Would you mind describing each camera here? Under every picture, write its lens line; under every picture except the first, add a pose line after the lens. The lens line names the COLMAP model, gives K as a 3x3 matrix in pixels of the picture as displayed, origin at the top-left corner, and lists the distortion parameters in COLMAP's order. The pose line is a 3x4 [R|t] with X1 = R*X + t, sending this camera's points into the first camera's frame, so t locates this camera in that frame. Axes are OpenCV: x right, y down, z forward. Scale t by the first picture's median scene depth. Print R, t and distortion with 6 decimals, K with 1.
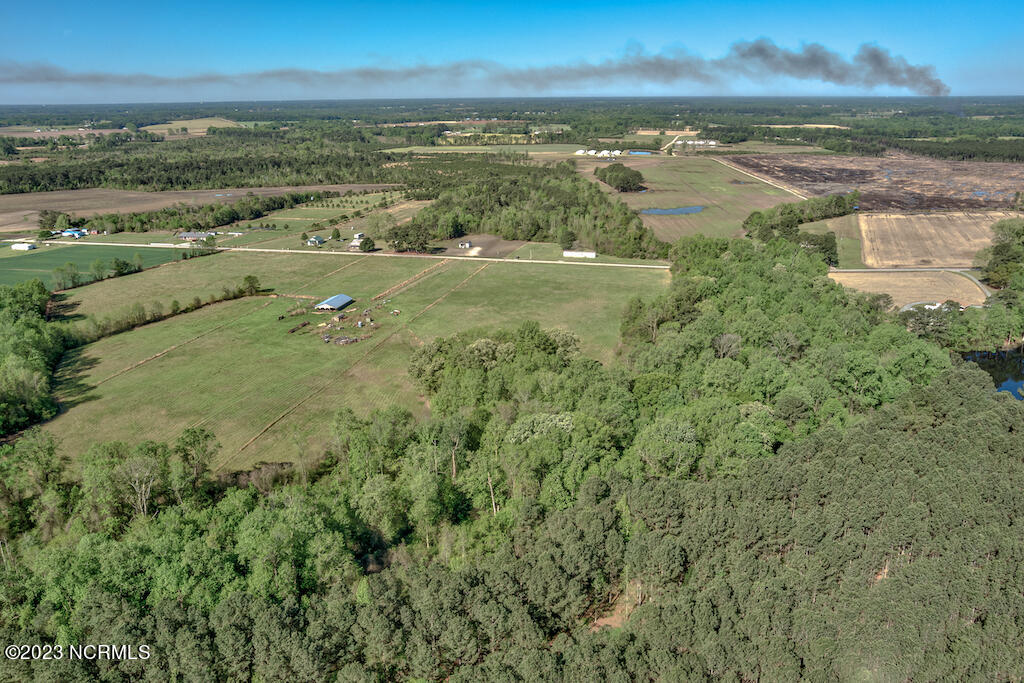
lens RADIAL K [[804.4, 0, 504.9], [0, 804.4, 348.2], [0, 0, 1]] dist [-0.025126, 0.019849]
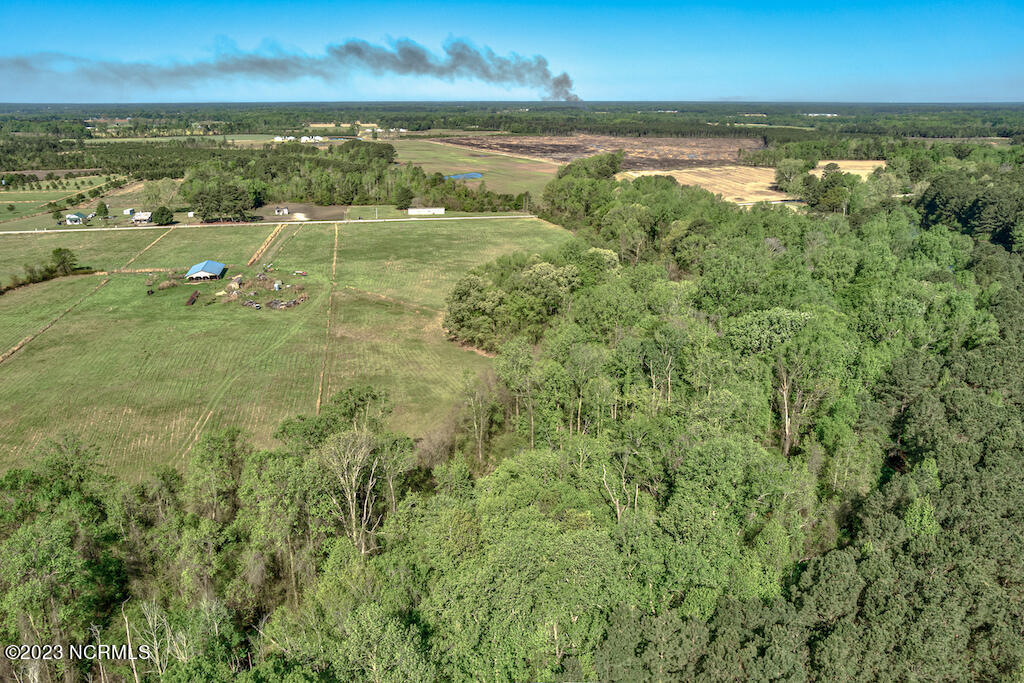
lens RADIAL K [[801.6, 0, 513.0], [0, 801.6, 349.0], [0, 0, 1]] dist [-0.045105, 0.049258]
pose [[0.899896, -0.122214, 0.418630, -0.269655], [0.123965, 0.992017, 0.023128, 0.035205], [-0.418114, 0.031082, 0.907863, 0.187439]]
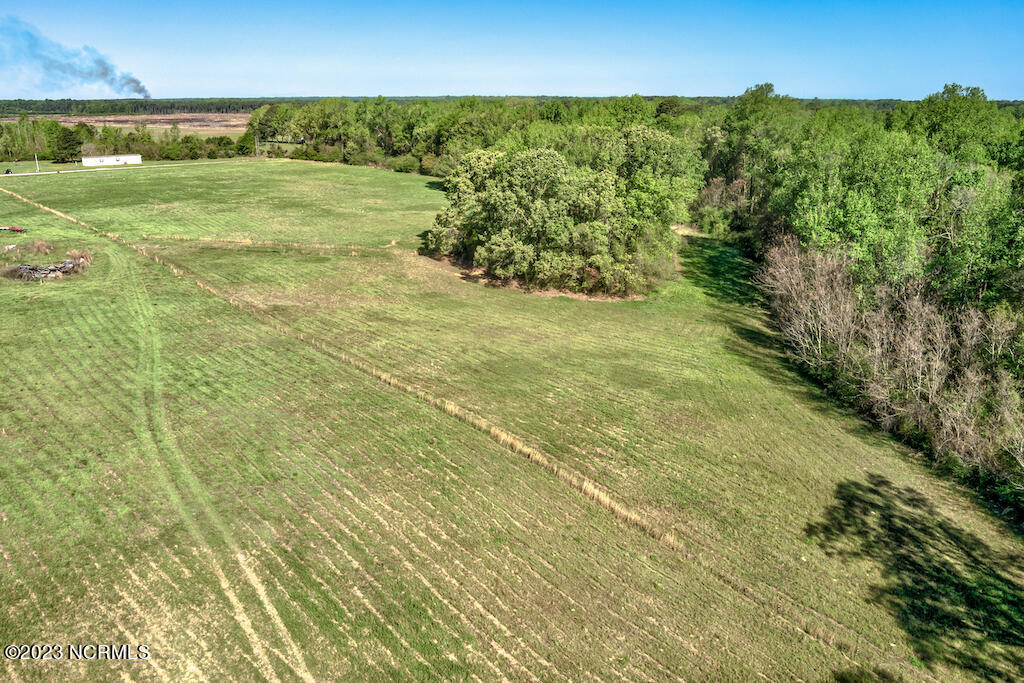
lens RADIAL K [[794.2, 0, 513.5], [0, 794.2, 346.5], [0, 0, 1]] dist [-0.063542, 0.040456]
pose [[0.558190, -0.240361, 0.794135, -0.300431], [0.242363, 0.962611, 0.120999, 0.025188], [-0.793526, 0.124929, 0.595575, 0.539248]]
